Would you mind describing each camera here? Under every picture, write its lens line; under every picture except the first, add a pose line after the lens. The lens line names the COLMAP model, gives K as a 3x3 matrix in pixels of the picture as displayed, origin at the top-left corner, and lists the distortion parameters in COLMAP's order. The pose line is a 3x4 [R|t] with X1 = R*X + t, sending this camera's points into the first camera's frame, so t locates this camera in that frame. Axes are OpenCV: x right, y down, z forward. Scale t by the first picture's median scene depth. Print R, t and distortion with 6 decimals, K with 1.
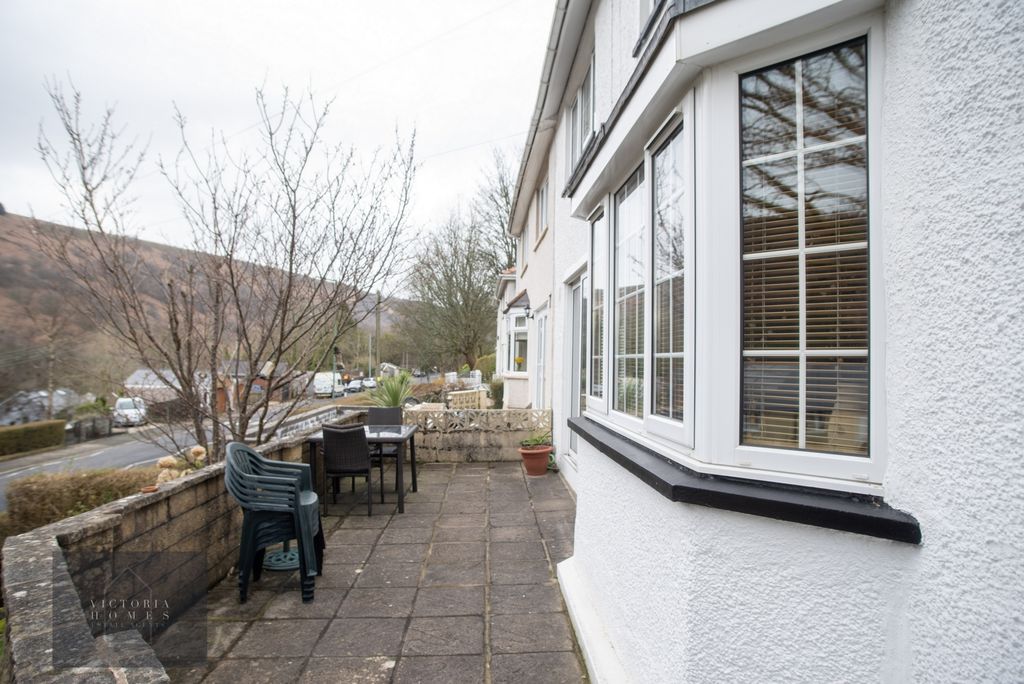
lens RADIAL K [[587.9, 0, 512.0], [0, 587.9, 342.0], [0, 0, 1]] dist [-0.091677, 0.072386]
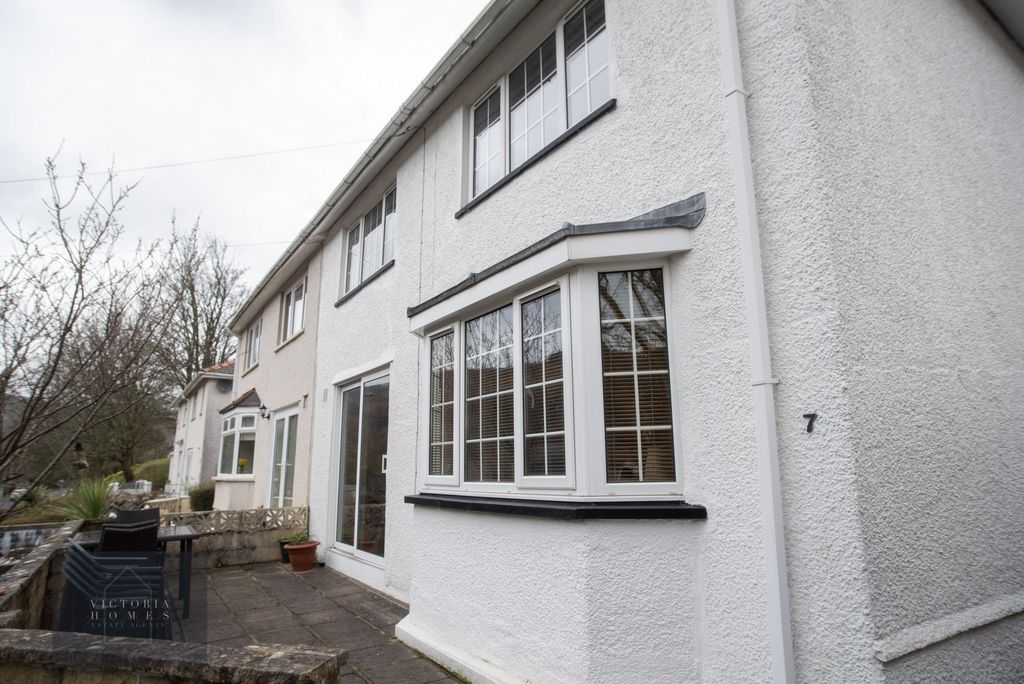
lens RADIAL K [[587.9, 0, 512.0], [0, 587.9, 342.0], [0, 0, 1]] dist [-0.091677, 0.072386]
pose [[0.856221, 0.086160, 0.509374, -0.747847], [0.007958, 0.983678, -0.179764, 0.074192], [-0.516549, 0.157971, 0.841560, -0.366753]]
